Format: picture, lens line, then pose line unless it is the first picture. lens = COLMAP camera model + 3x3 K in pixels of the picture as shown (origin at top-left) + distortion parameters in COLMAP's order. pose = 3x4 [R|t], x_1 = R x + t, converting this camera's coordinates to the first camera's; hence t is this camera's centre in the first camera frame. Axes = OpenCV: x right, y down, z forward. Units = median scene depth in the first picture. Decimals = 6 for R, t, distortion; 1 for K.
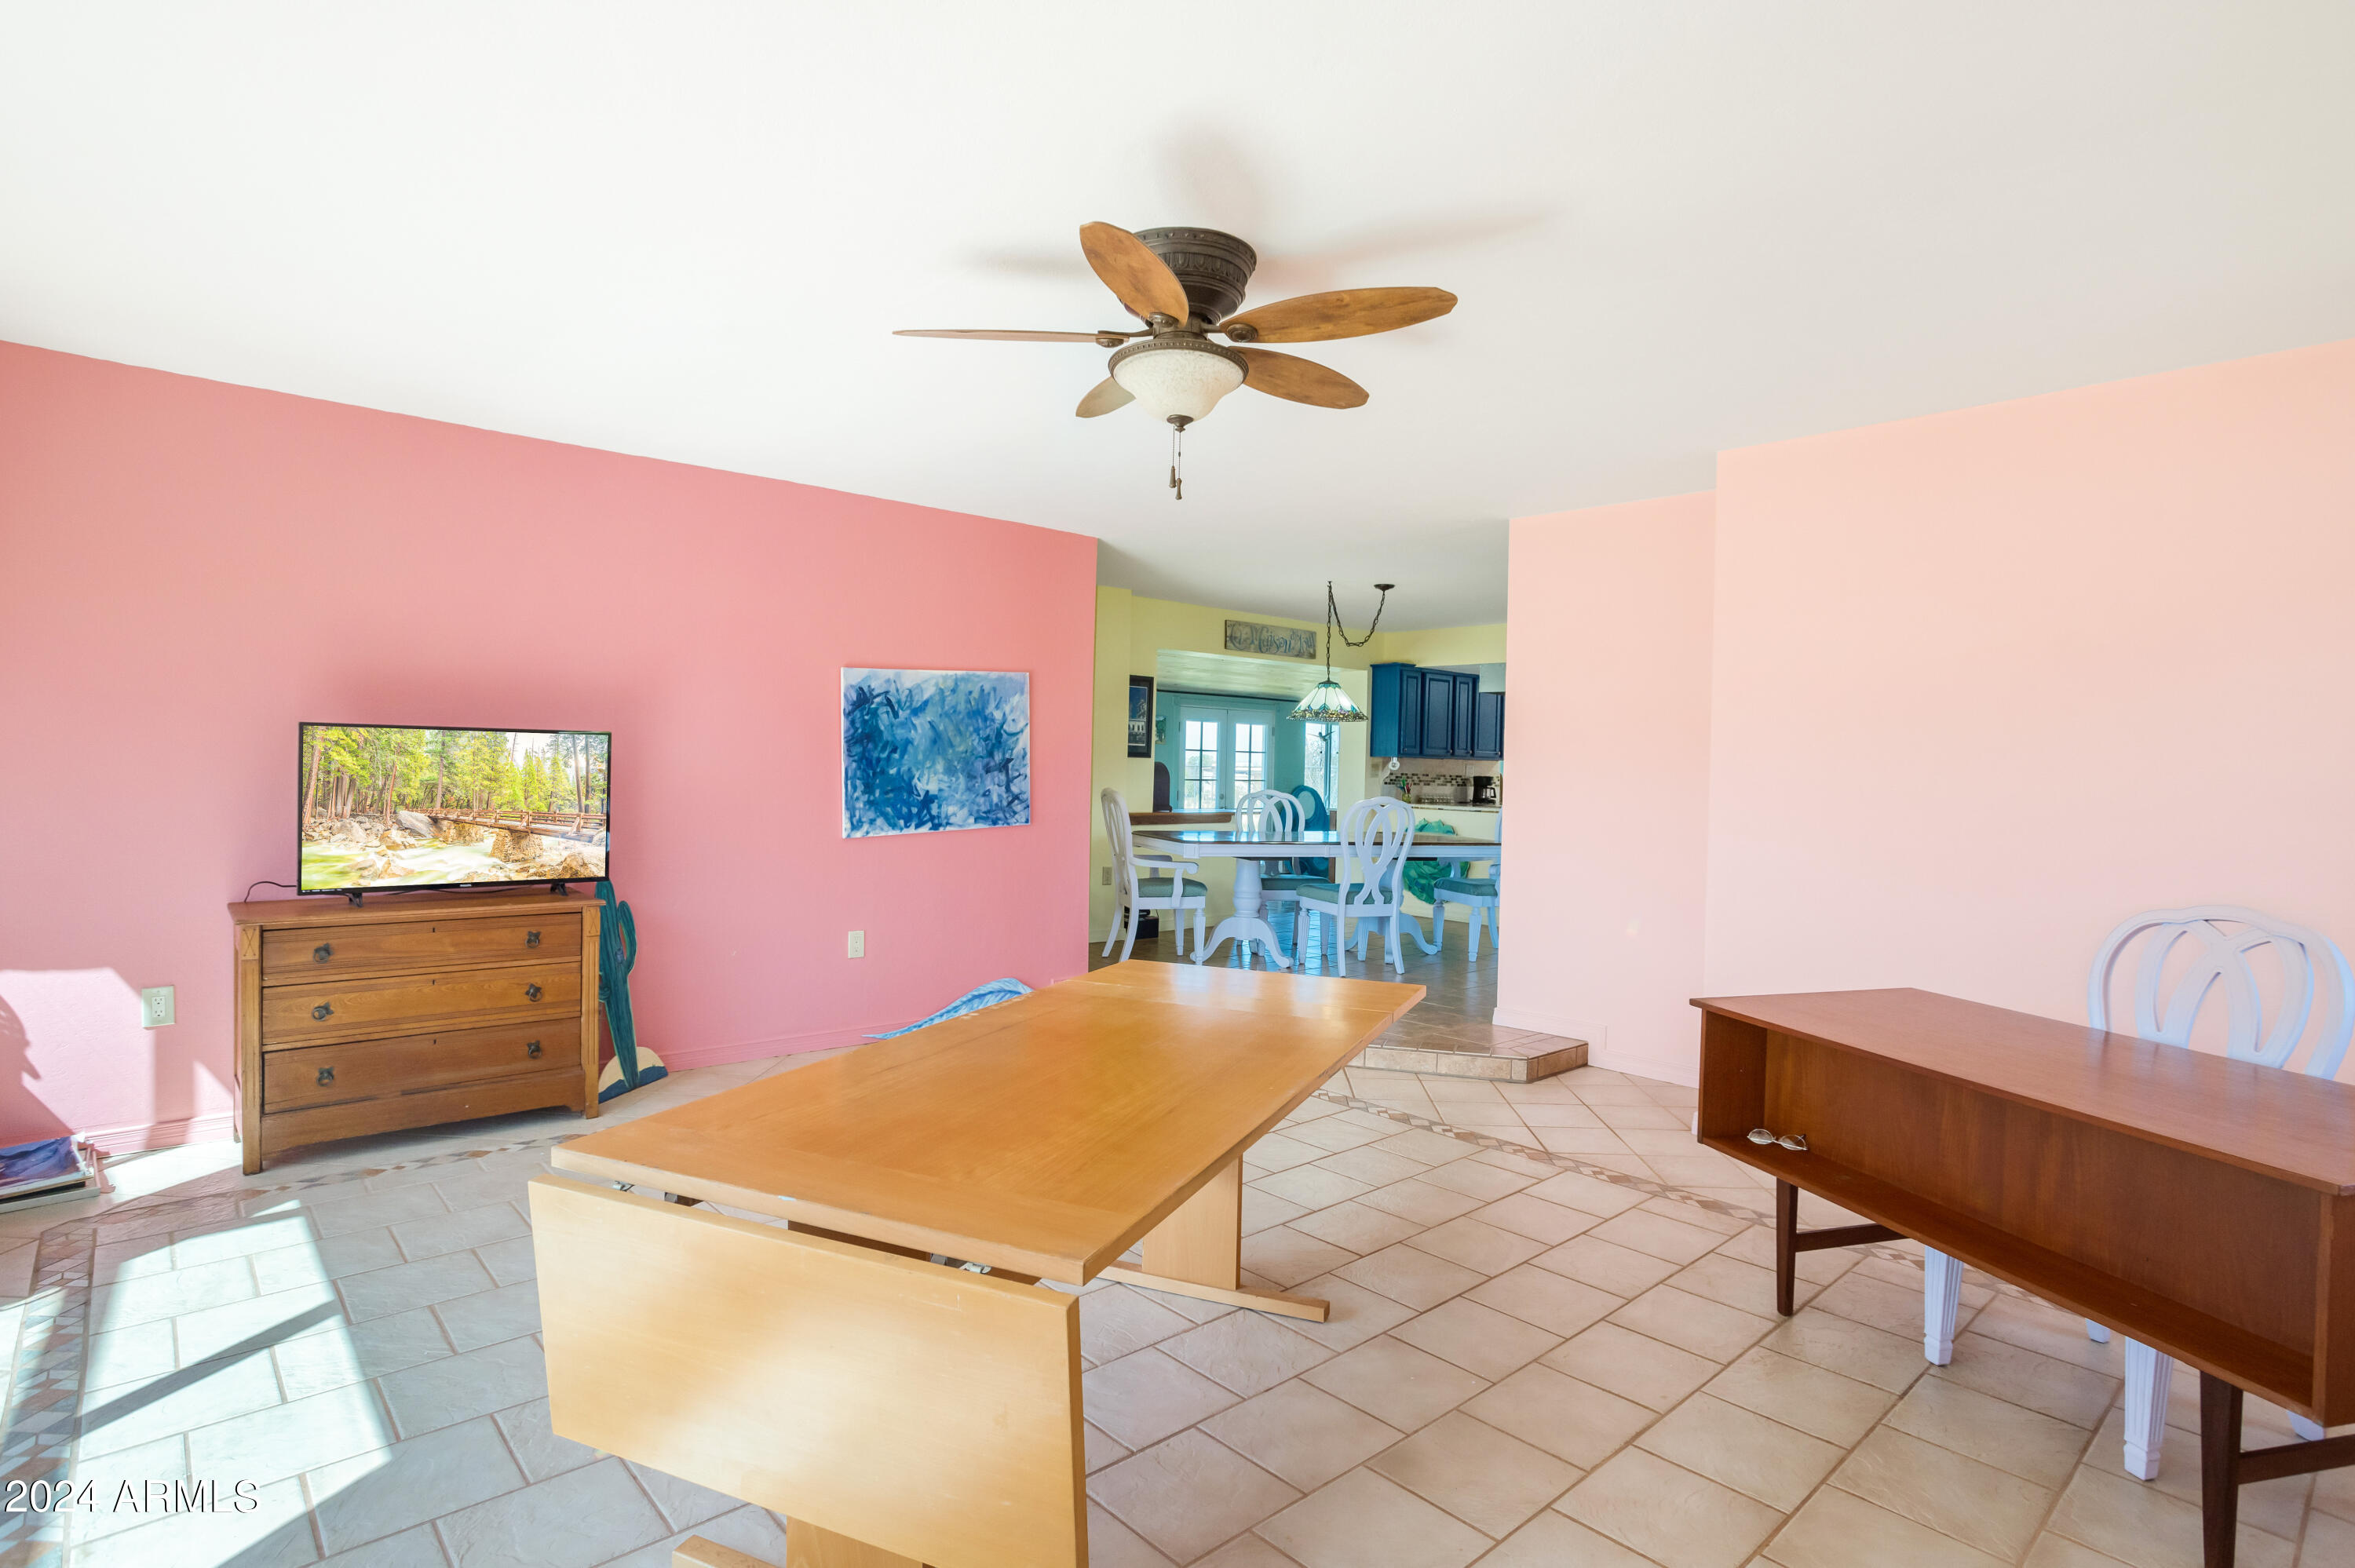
lens RADIAL K [[1191.4, 0, 1168.7], [0, 1191.4, 773.7], [0, 0, 1]] dist [-0.053237, 0.035685]
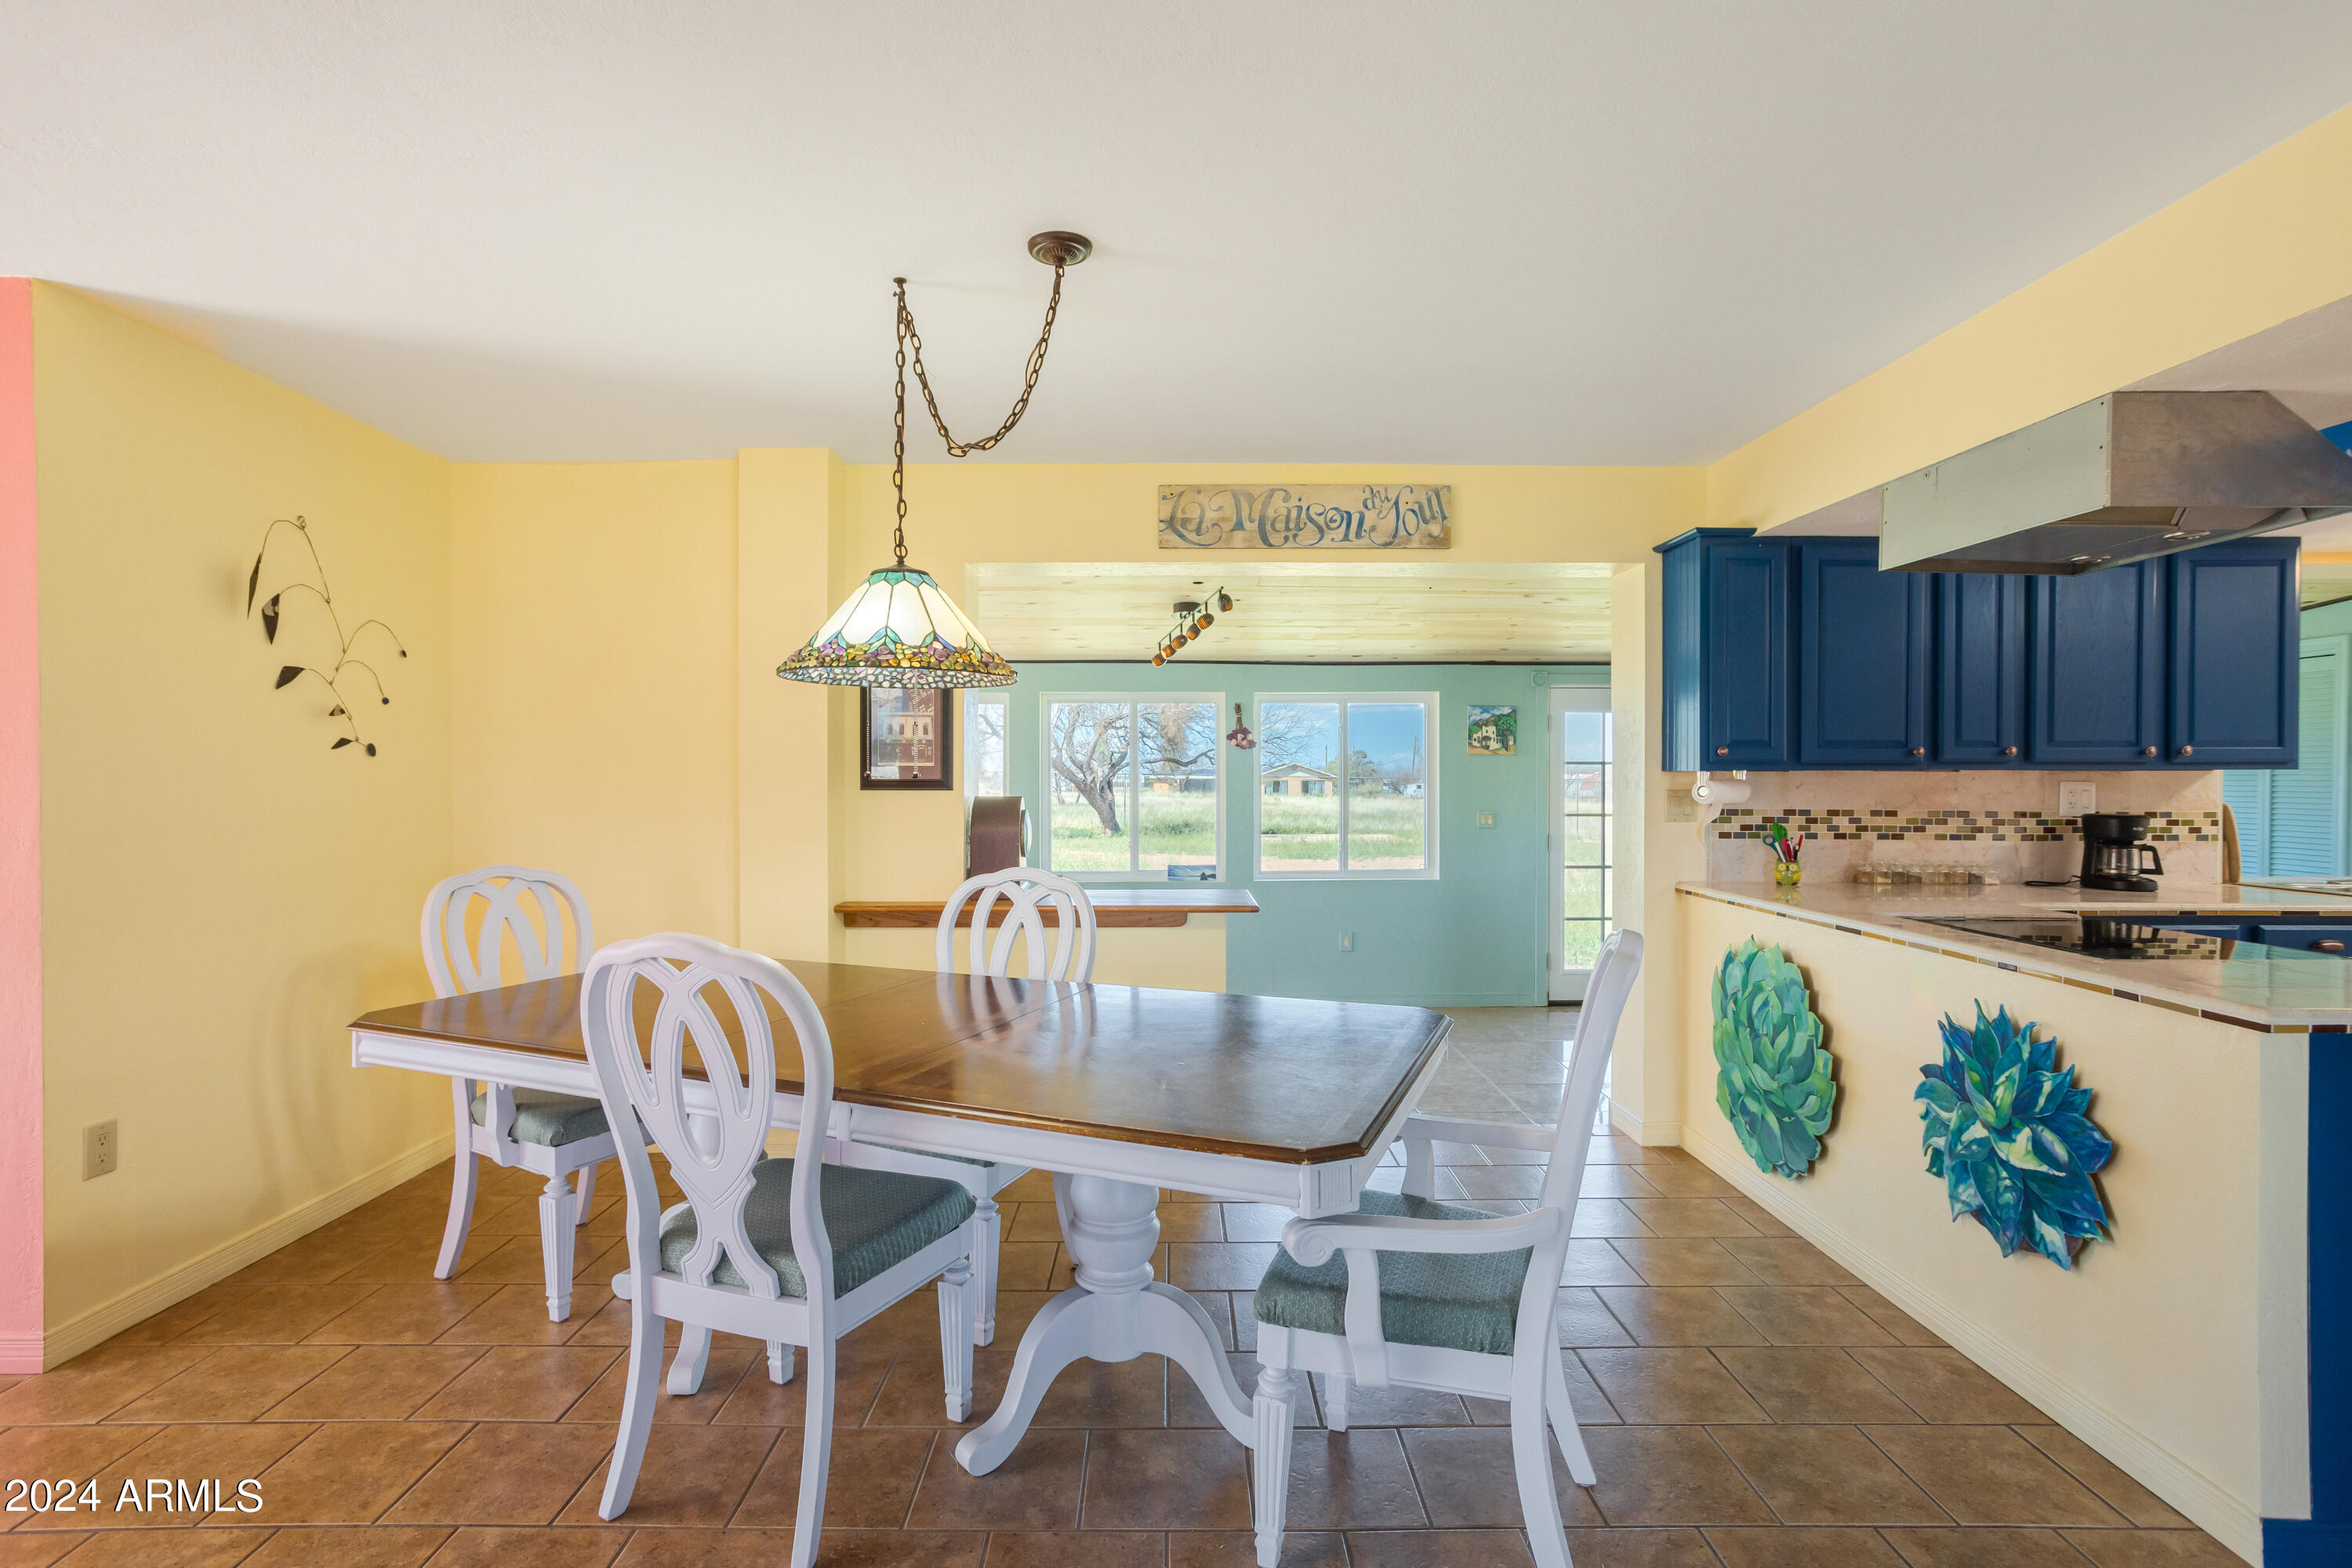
lens RADIAL K [[1153.0, 0, 1183.4], [0, 1153.0, 786.1], [0, 0, 1]] dist [-0.003366, 0.000500]
pose [[0.757929, -0.017858, -0.652092, 0.301944], [0.013729, 0.999840, -0.011424, -0.006923], [0.652192, -0.000294, 0.758053, 0.588203]]
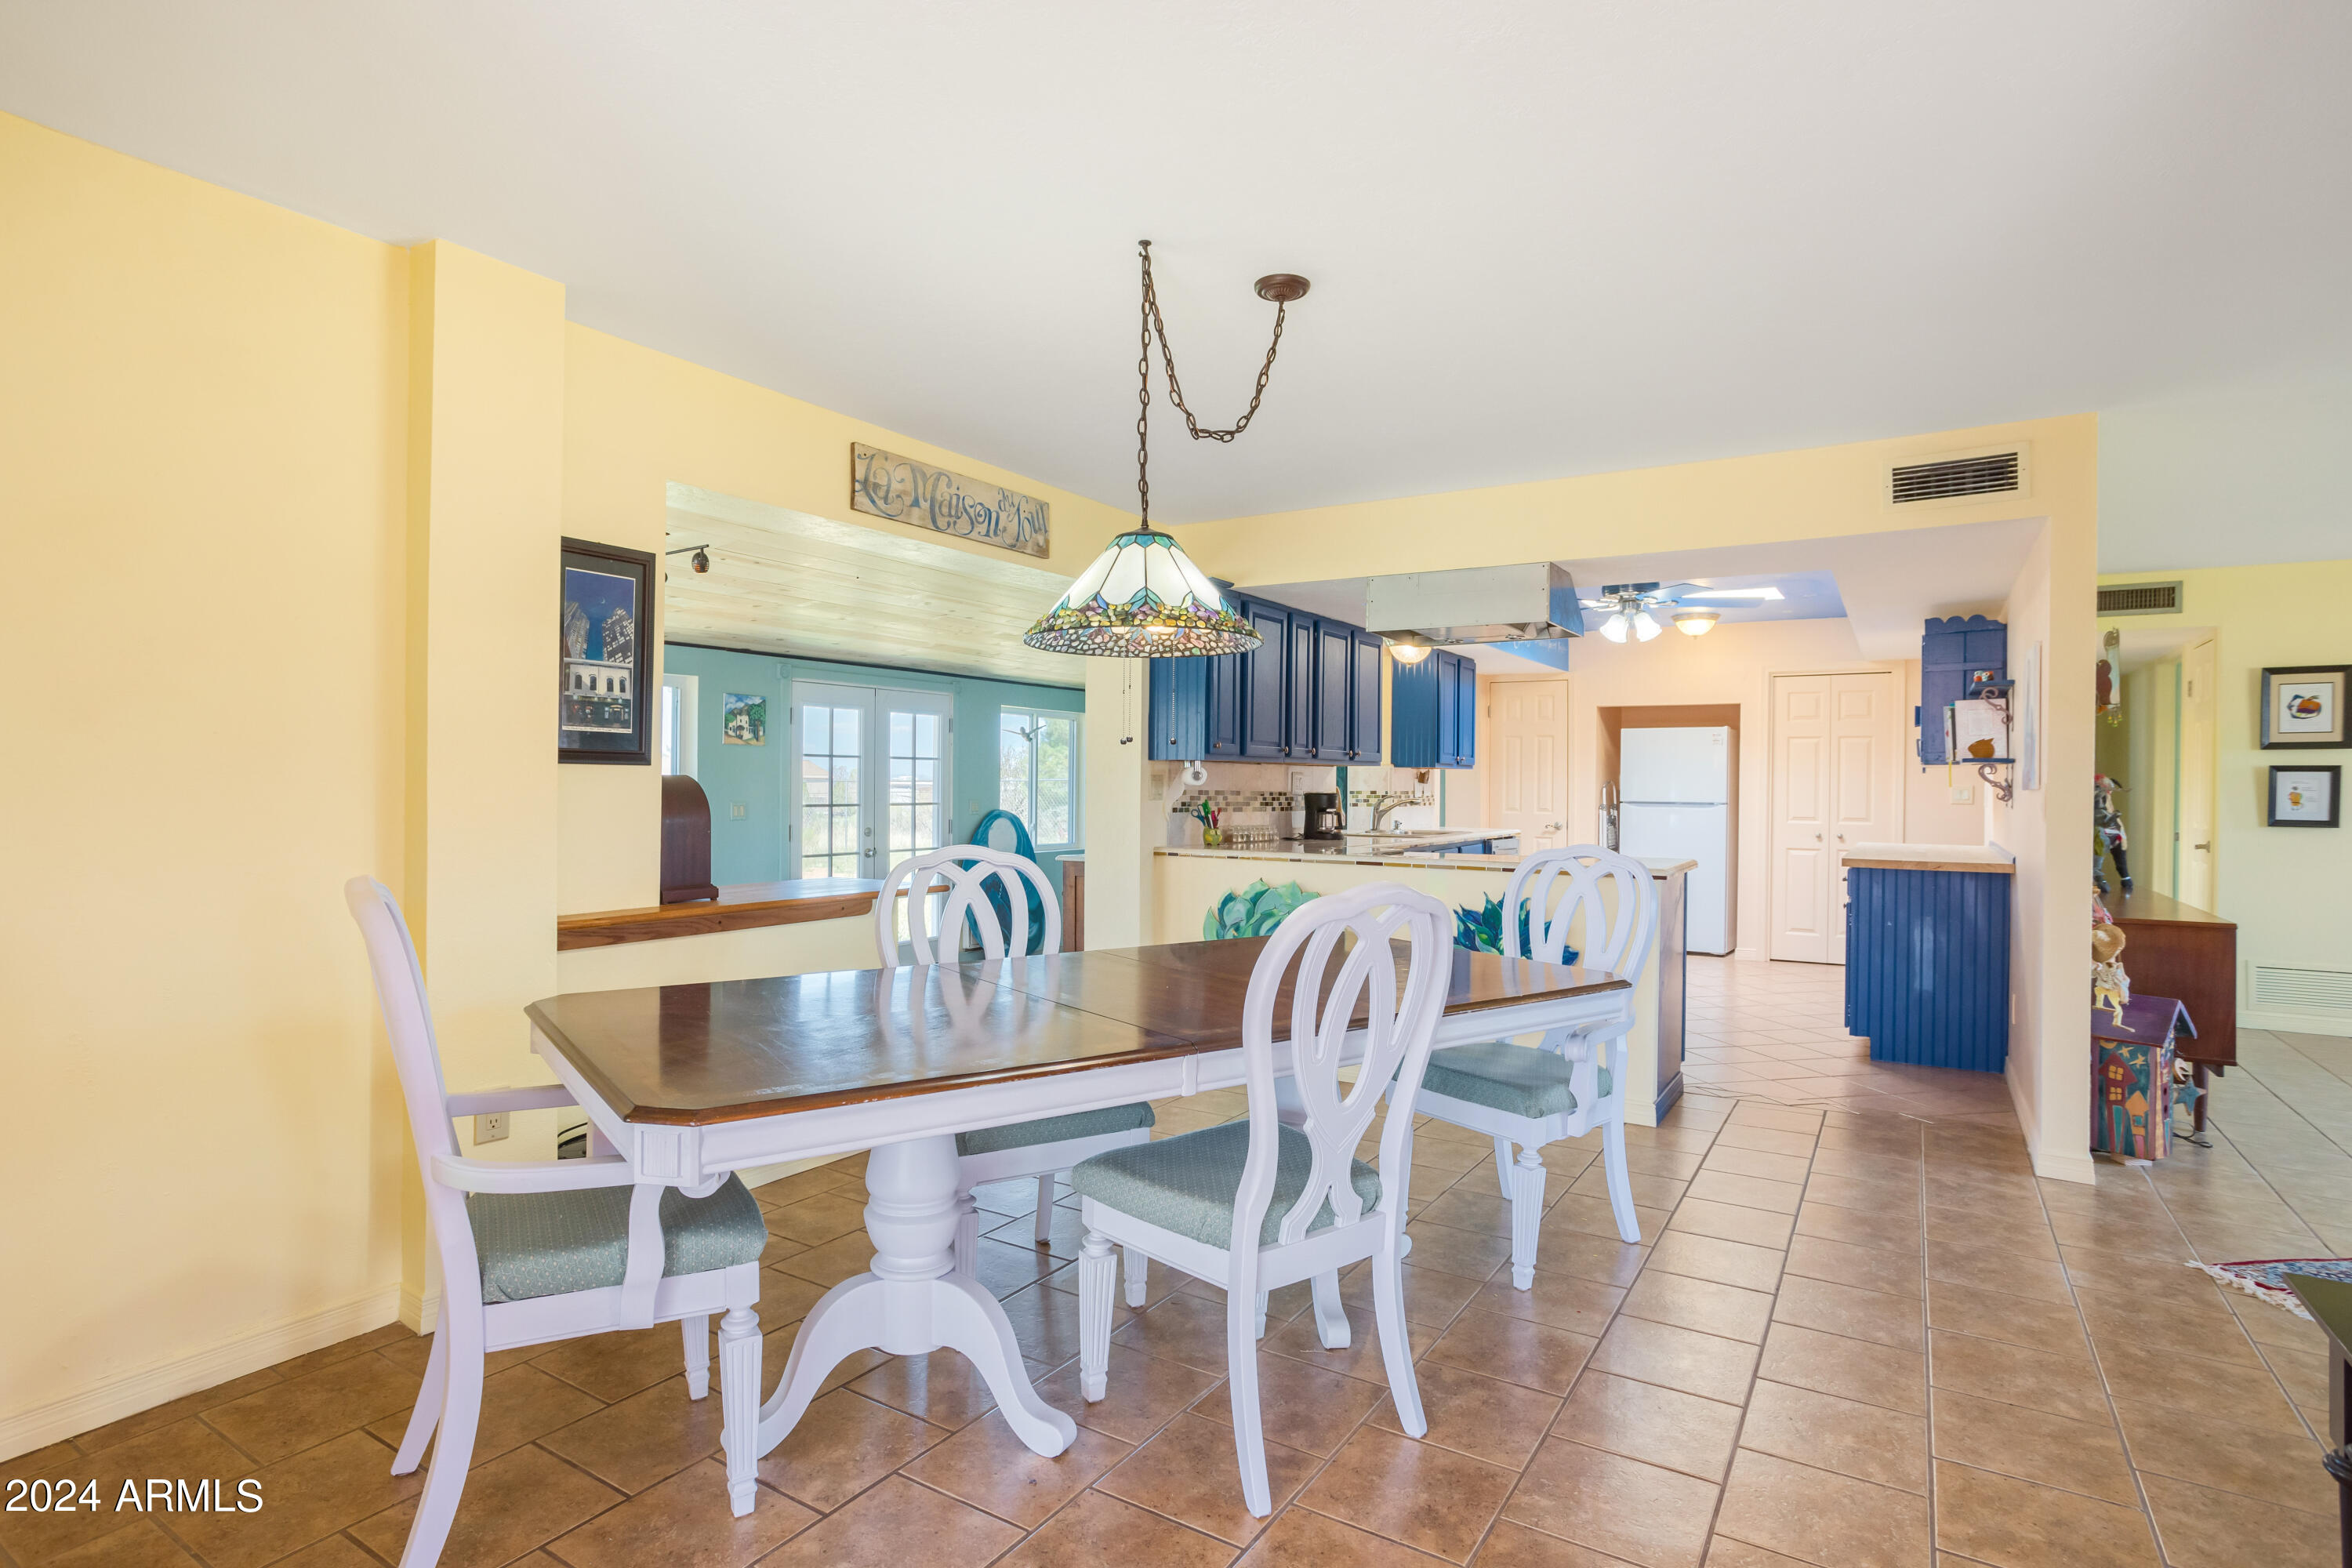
lens RADIAL K [[1190.0, 0, 1167.2], [0, 1190.0, 773.7], [0, 0, 1]] dist [-0.053237, 0.035685]
pose [[0.961564, -0.013512, 0.274247, 0.034055], [0.016475, 0.999828, -0.008503, -0.003939], [-0.274085, 0.012695, 0.961622, 0.494502]]
